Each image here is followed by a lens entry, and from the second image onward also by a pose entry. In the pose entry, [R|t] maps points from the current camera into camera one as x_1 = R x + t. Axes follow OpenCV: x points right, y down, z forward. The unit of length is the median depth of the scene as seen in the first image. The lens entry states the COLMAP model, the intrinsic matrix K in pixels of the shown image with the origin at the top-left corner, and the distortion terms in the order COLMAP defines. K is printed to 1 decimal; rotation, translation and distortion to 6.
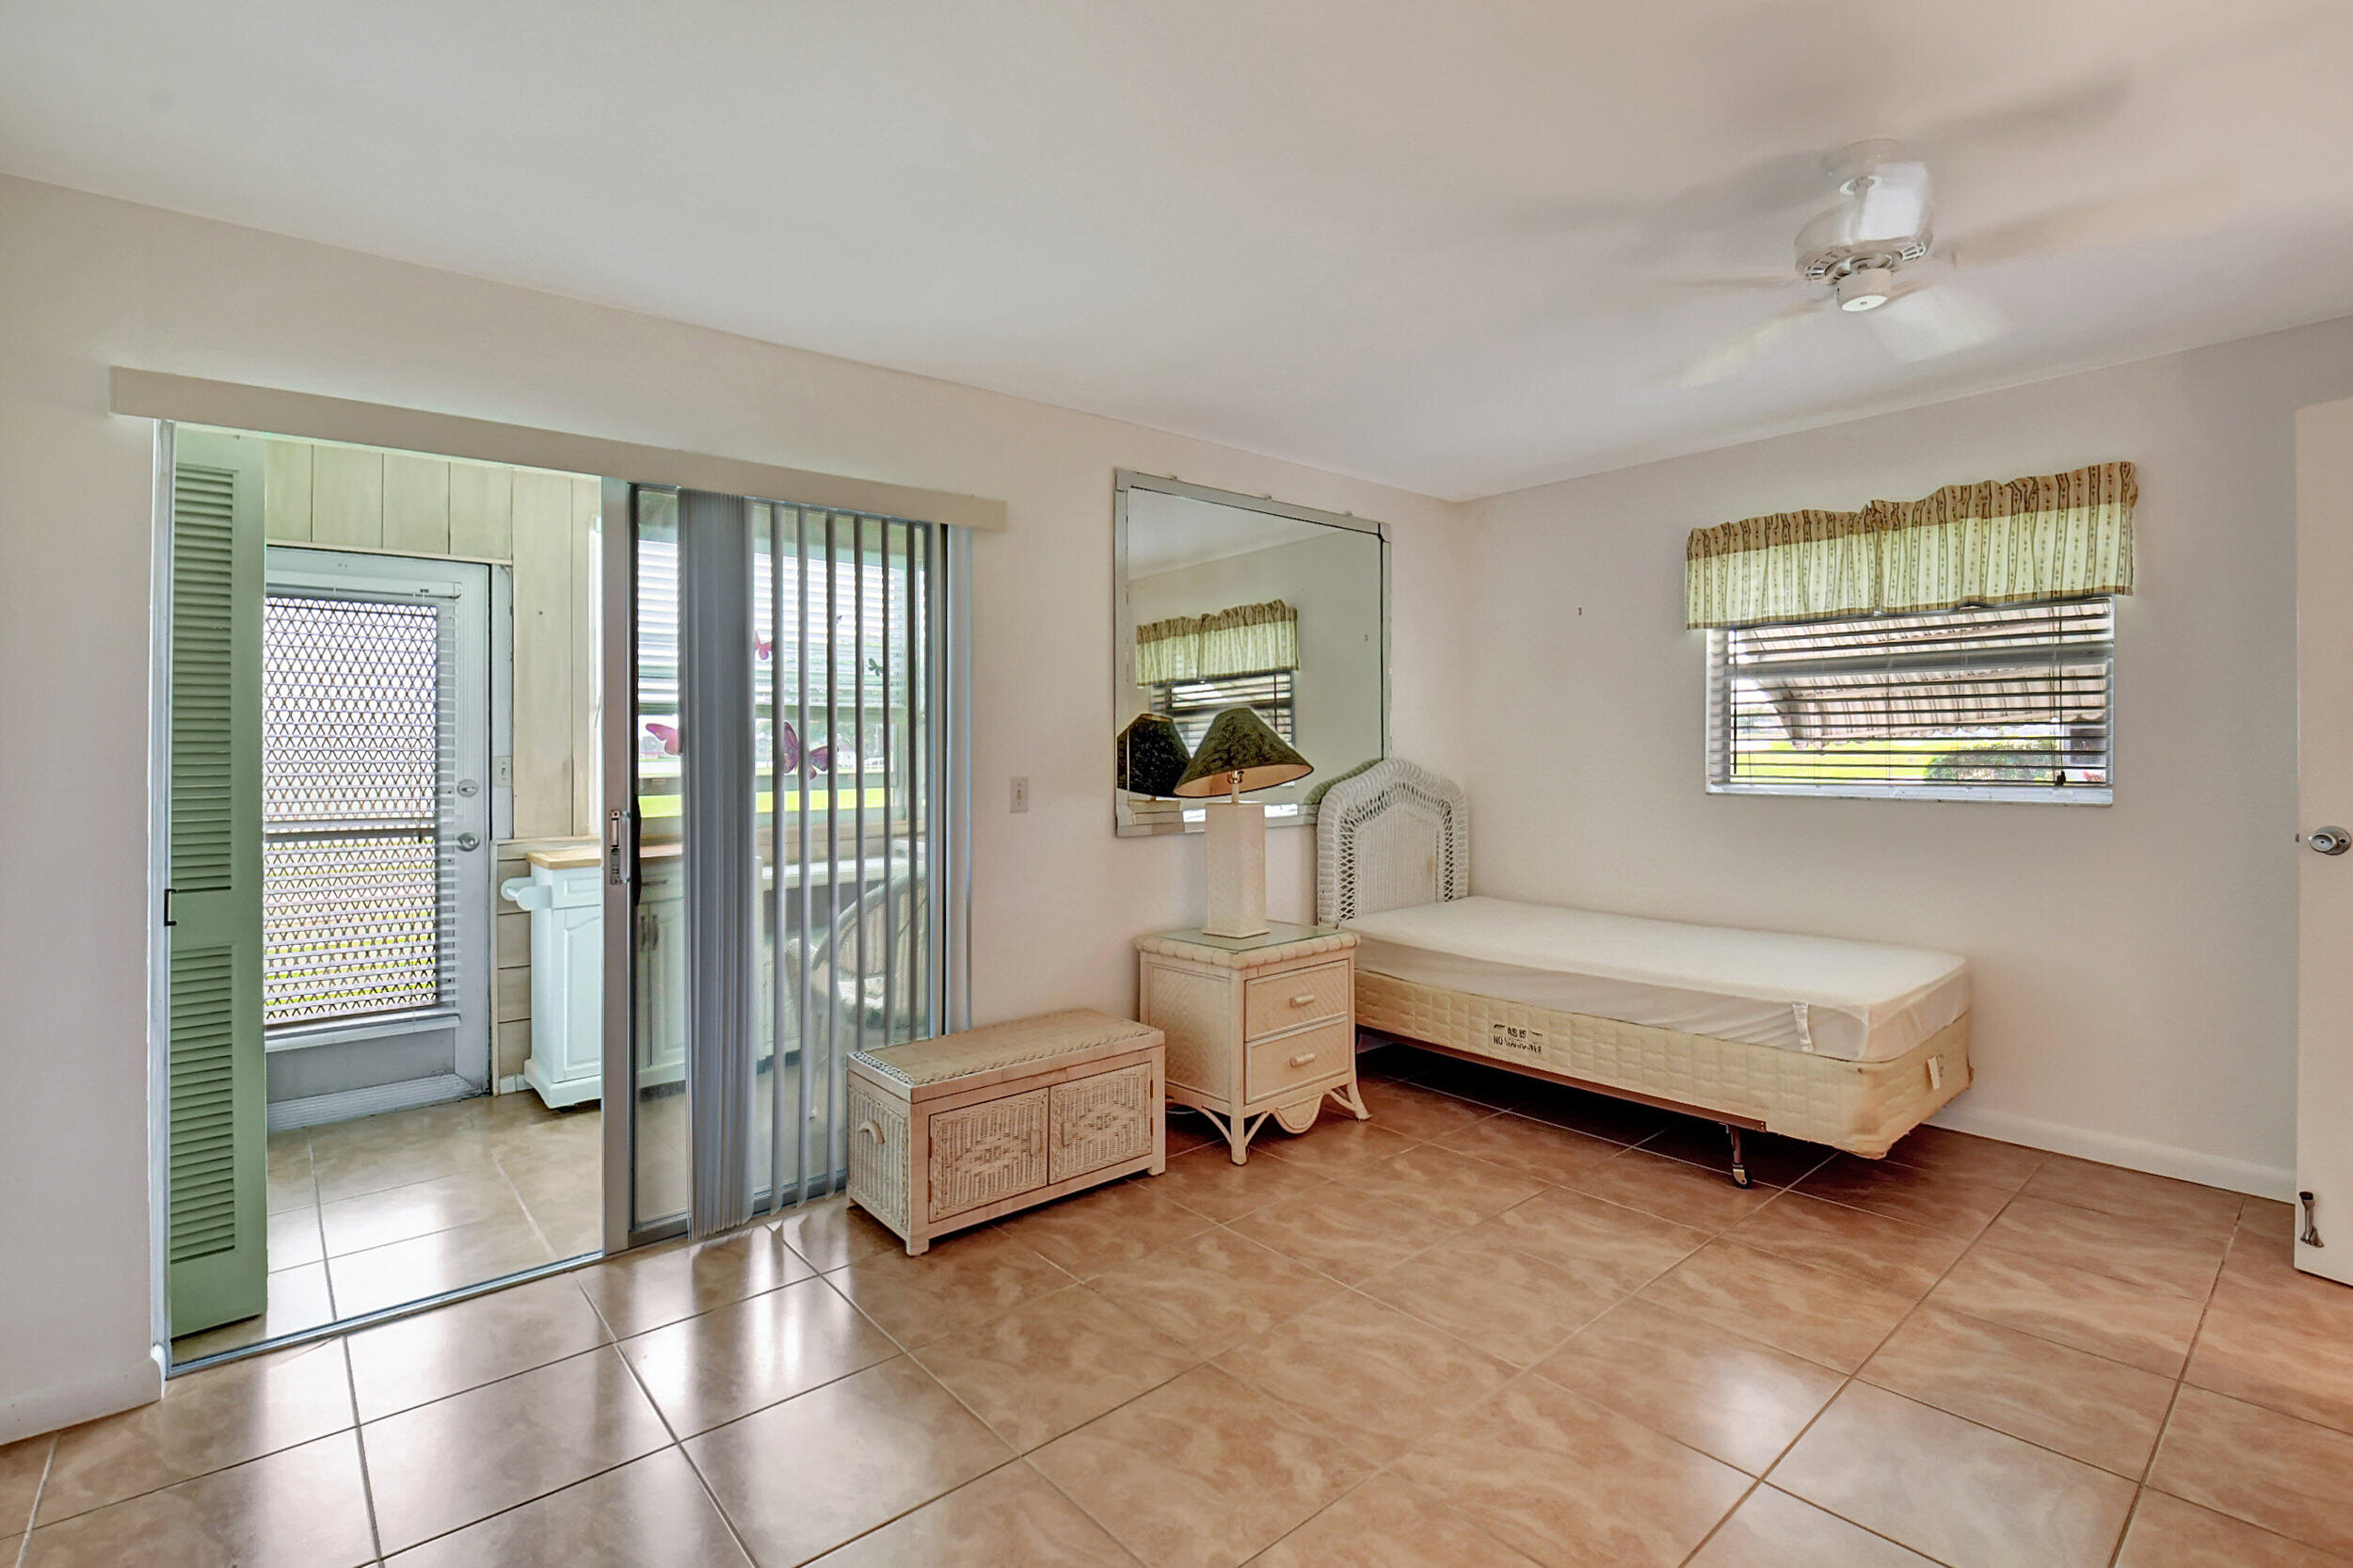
lens RADIAL K [[1062.8, 0, 1171.5], [0, 1062.8, 775.6], [0, 0, 1]] dist [0.012558, -0.022555]
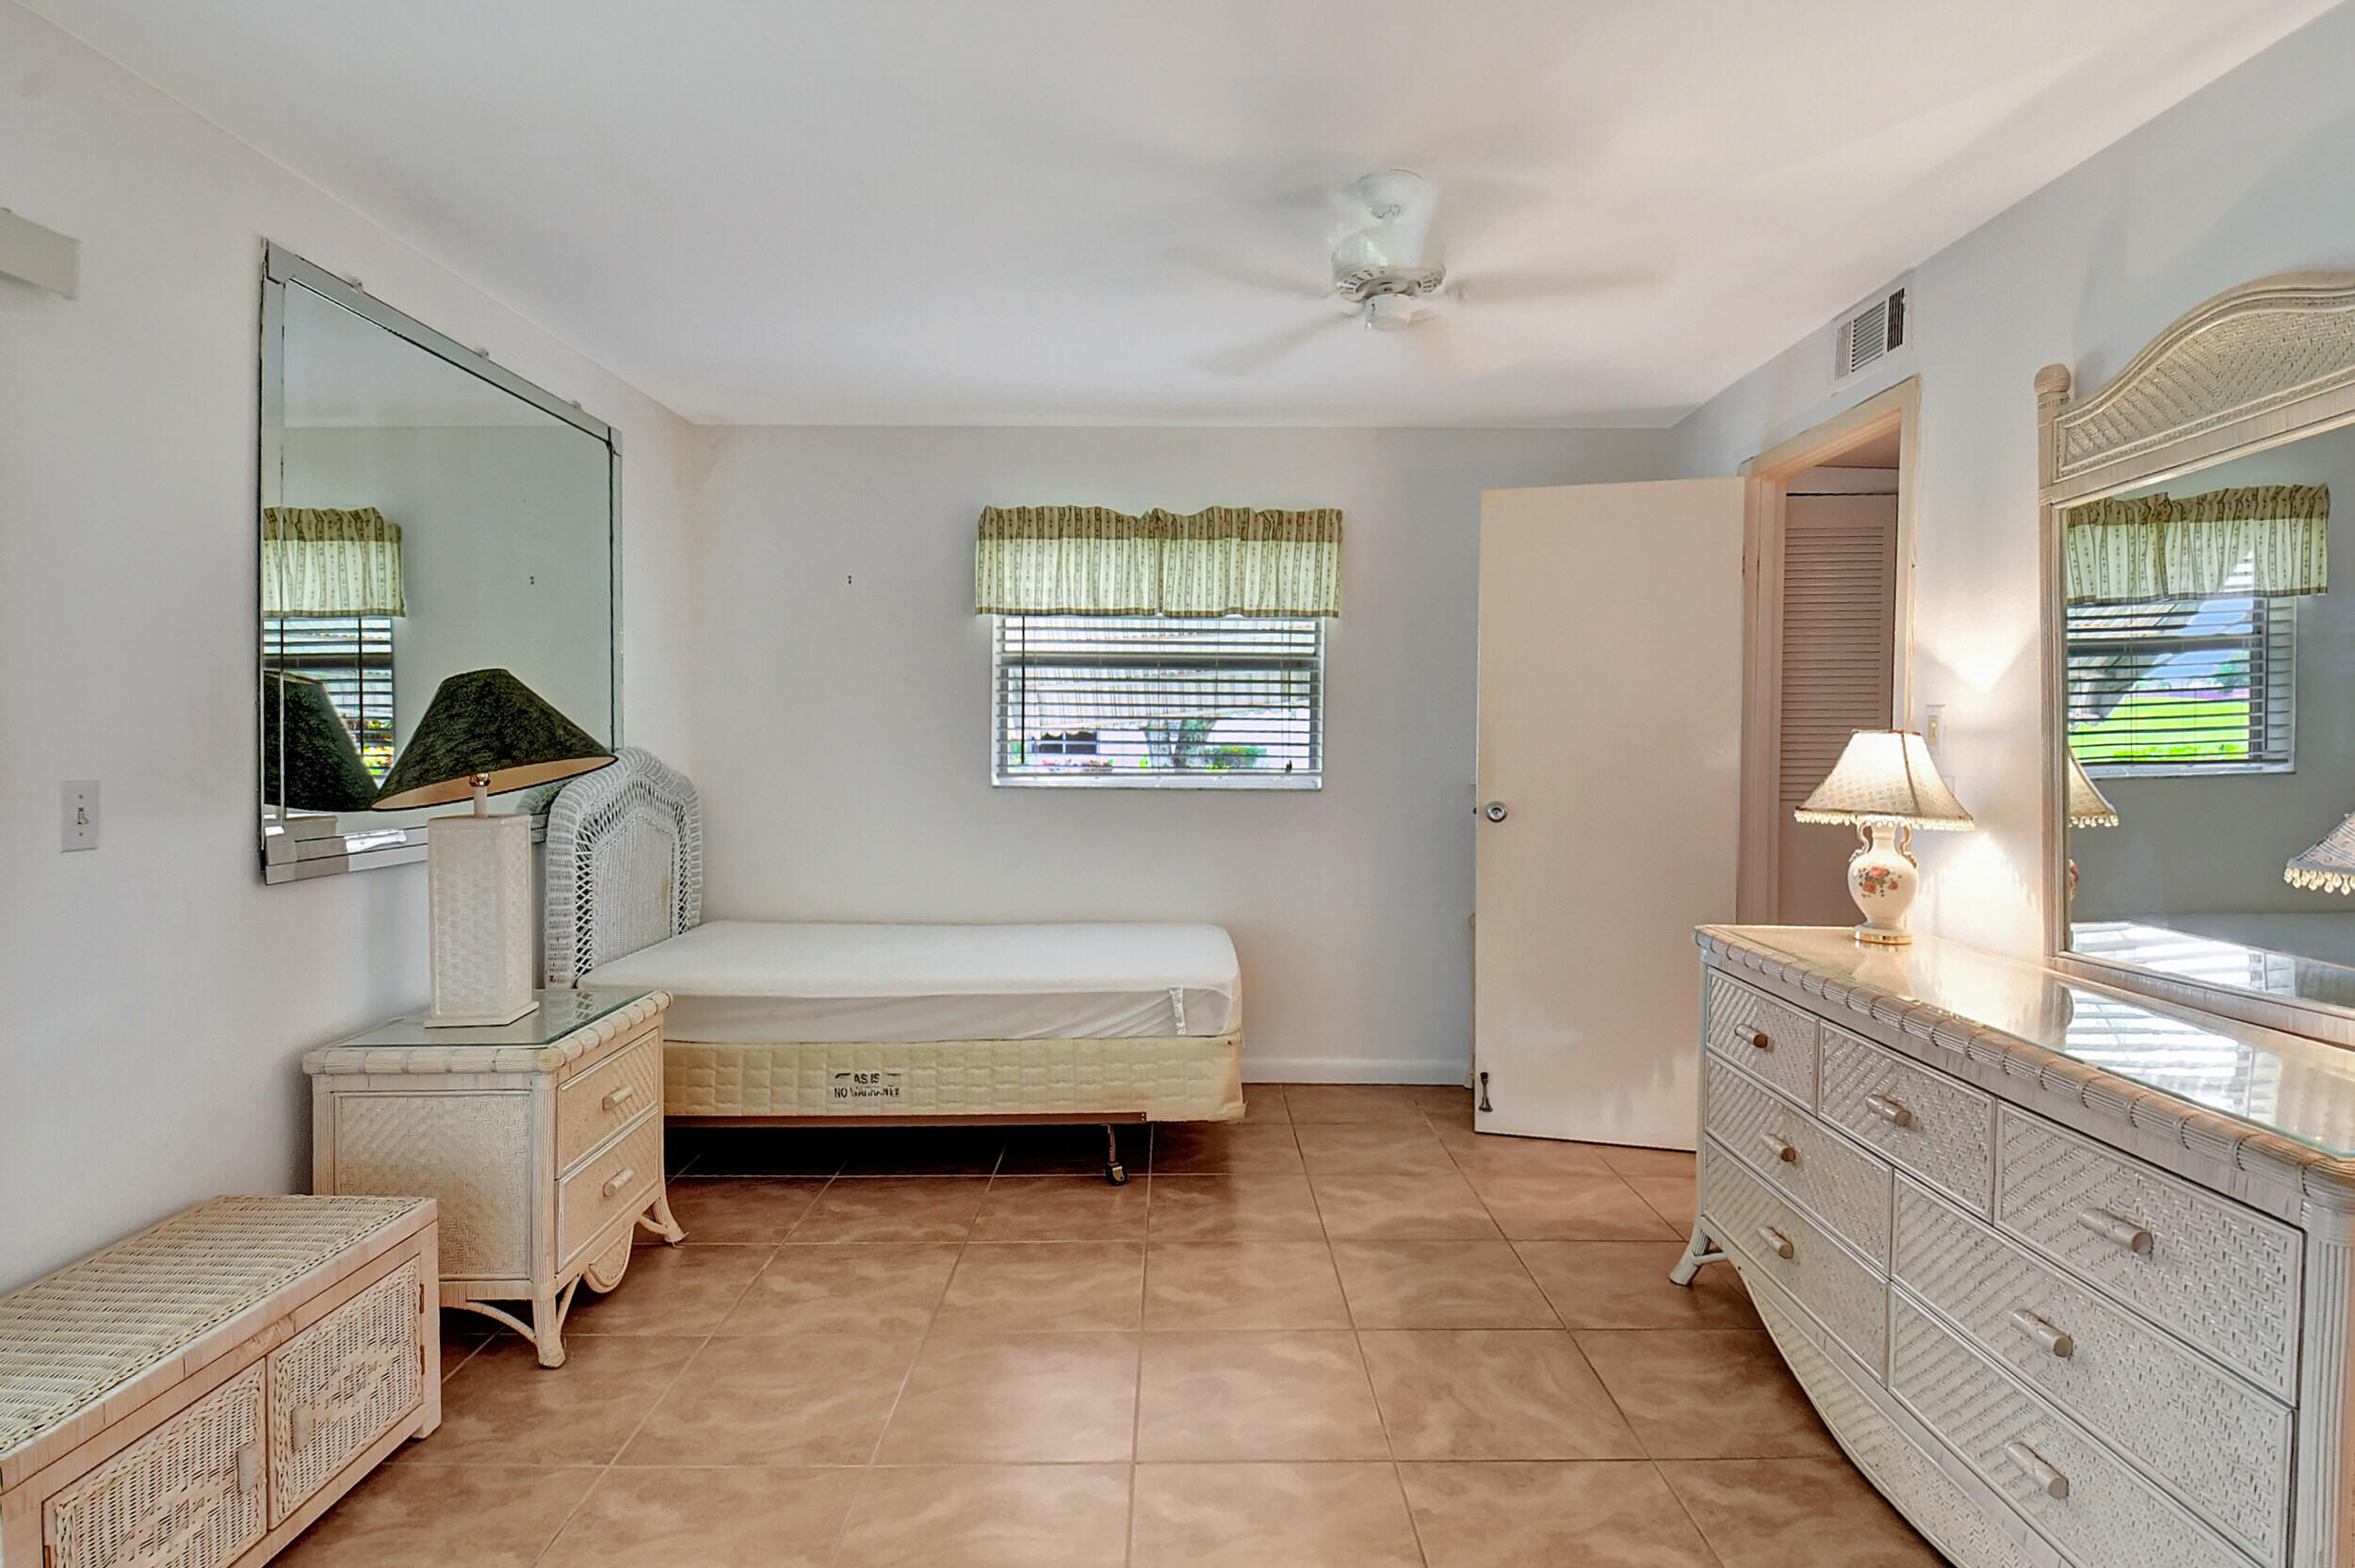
lens RADIAL K [[1176.7, 0, 1189.5], [0, 1176.7, 770.2], [0, 0, 1]] dist [0.023391, -0.030614]
pose [[0.638524, -0.010025, 0.769537, -0.260114], [0.008205, 0.999947, 0.006218, -0.004091], [-0.769558, 0.002343, 0.638572, 0.249519]]
